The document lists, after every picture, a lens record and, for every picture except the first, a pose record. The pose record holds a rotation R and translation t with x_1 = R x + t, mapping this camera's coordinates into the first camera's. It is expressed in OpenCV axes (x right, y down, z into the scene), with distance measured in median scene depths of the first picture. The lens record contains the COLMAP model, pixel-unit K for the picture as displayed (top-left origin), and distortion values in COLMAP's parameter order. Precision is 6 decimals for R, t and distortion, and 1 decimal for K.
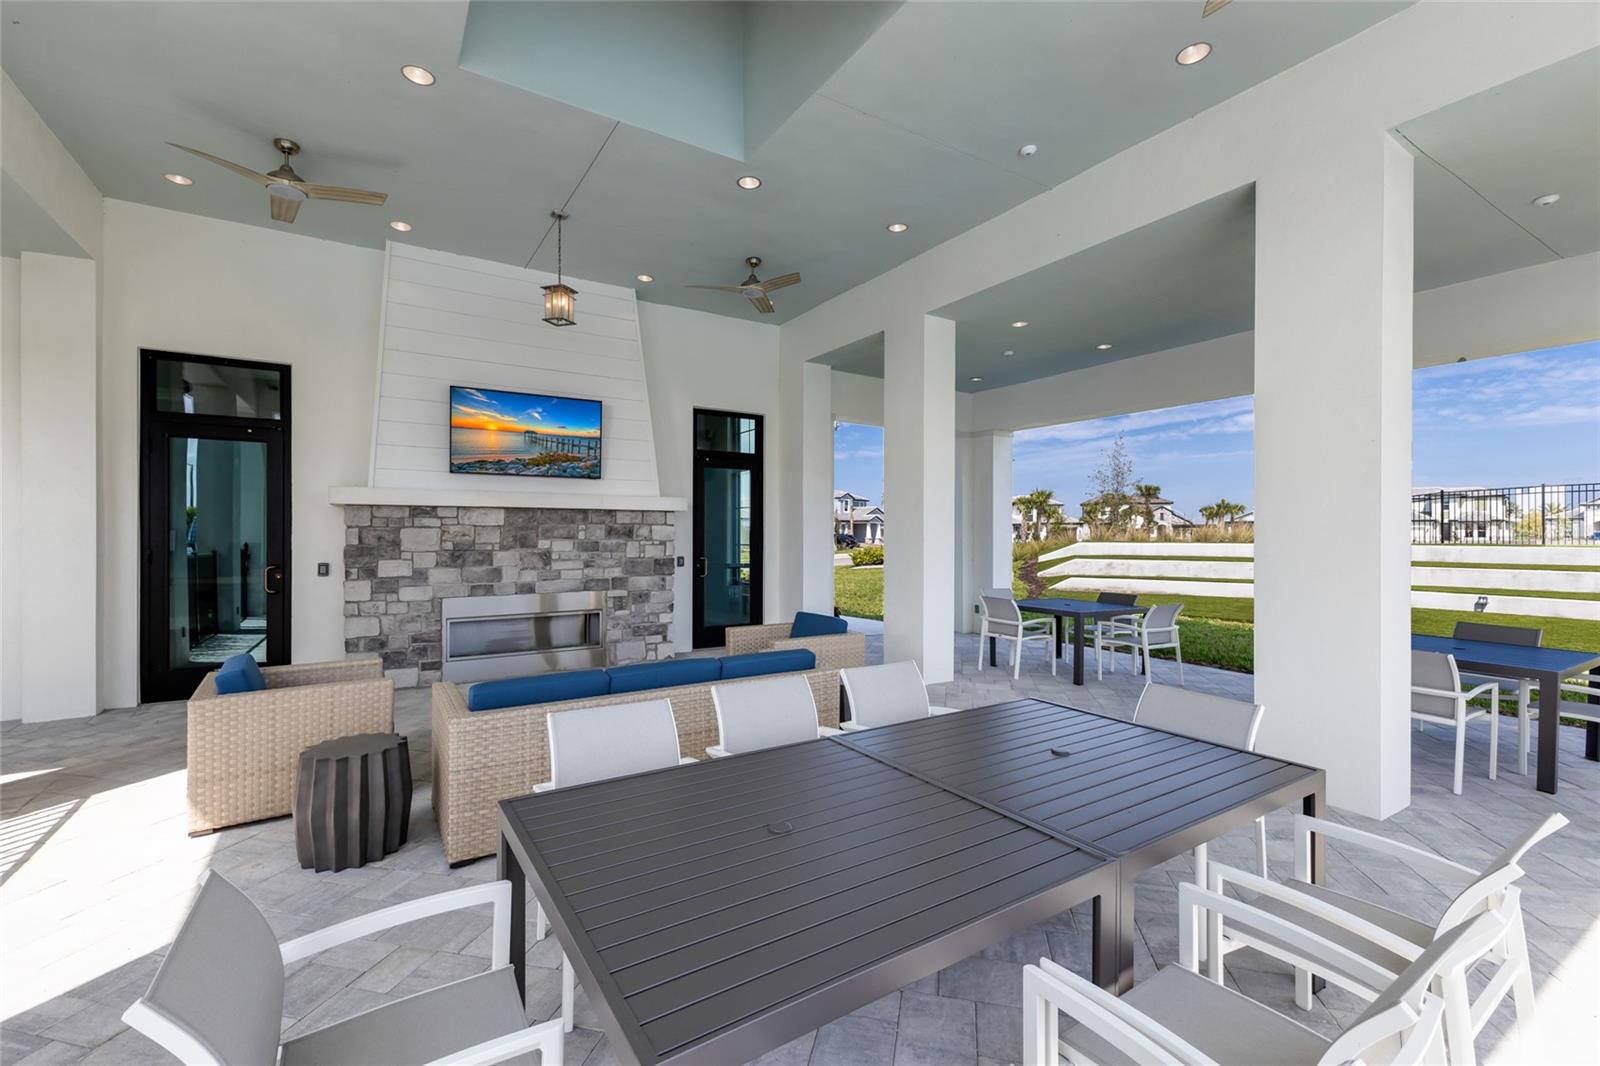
lens RADIAL K [[679.4, 0, 794.4], [0, 679.4, 496.5], [0, 0, 1]] dist [-0.000778, -0.000368]
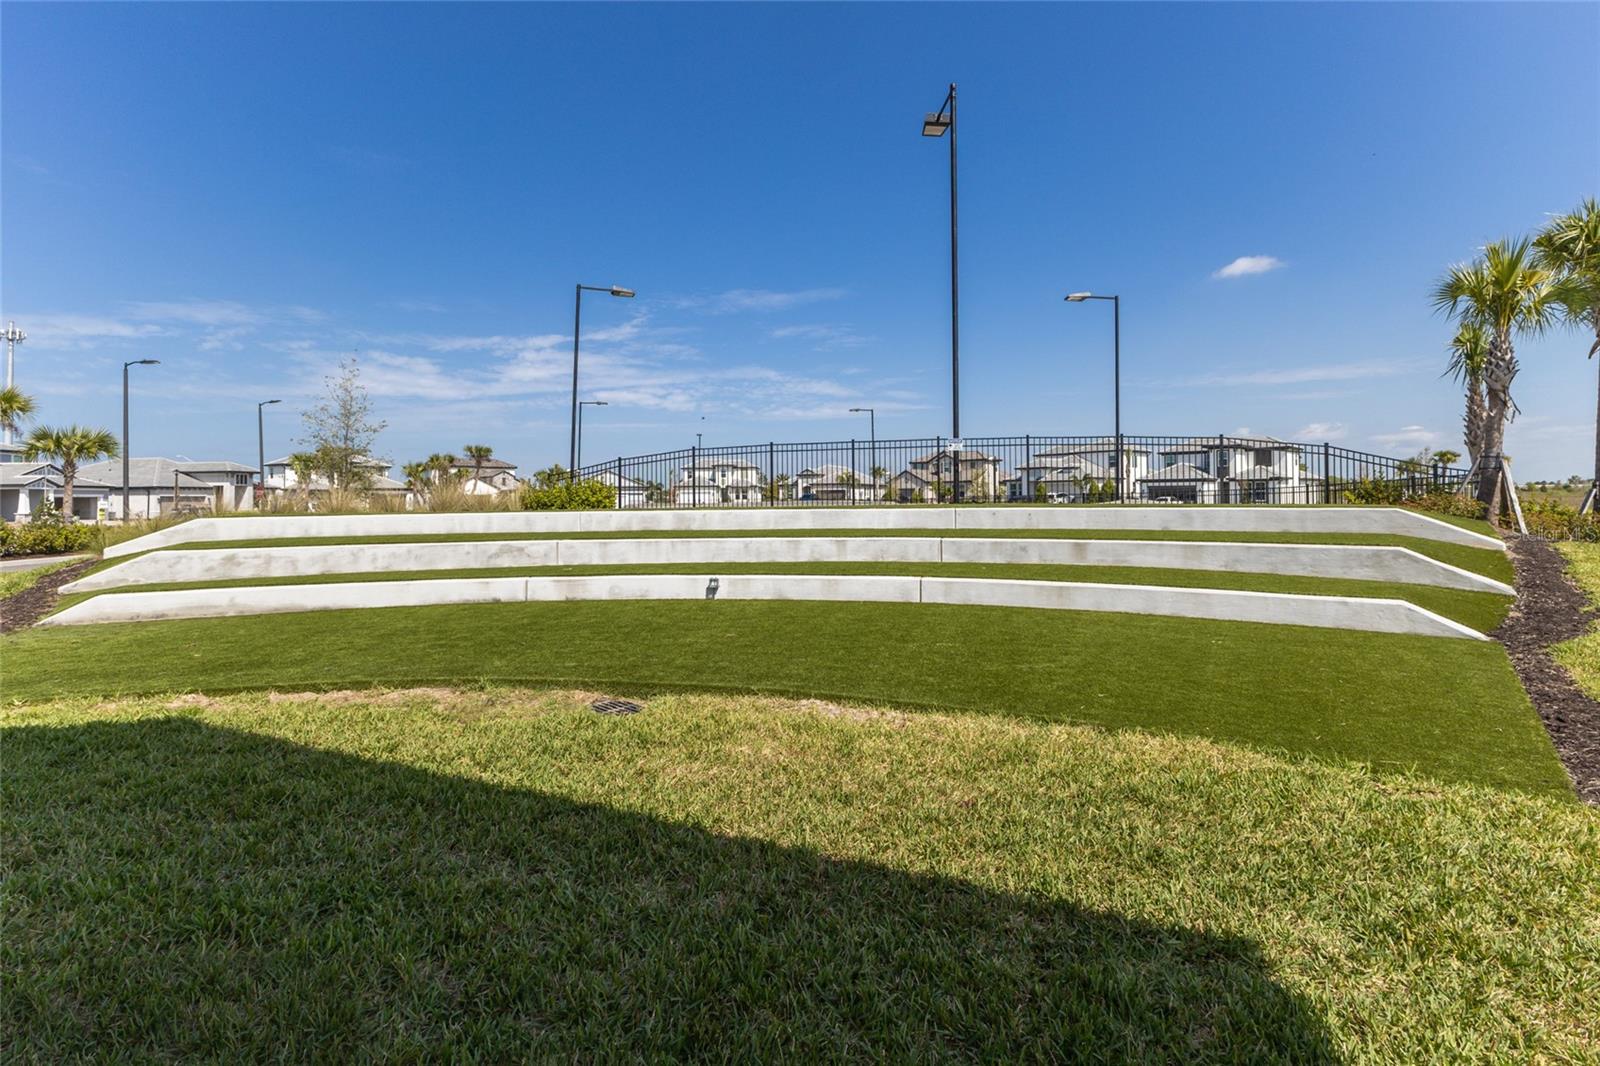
lens RADIAL K [[679.4, 0, 794.4], [0, 679.4, 496.5], [0, 0, 1]] dist [-0.000778, -0.000368]
pose [[0.657297, -0.008525, 0.753583, 0.125081], [-0.028036, 0.998967, 0.035755, 0.006469], [-0.753110, -0.044630, 0.656379, 0.108426]]
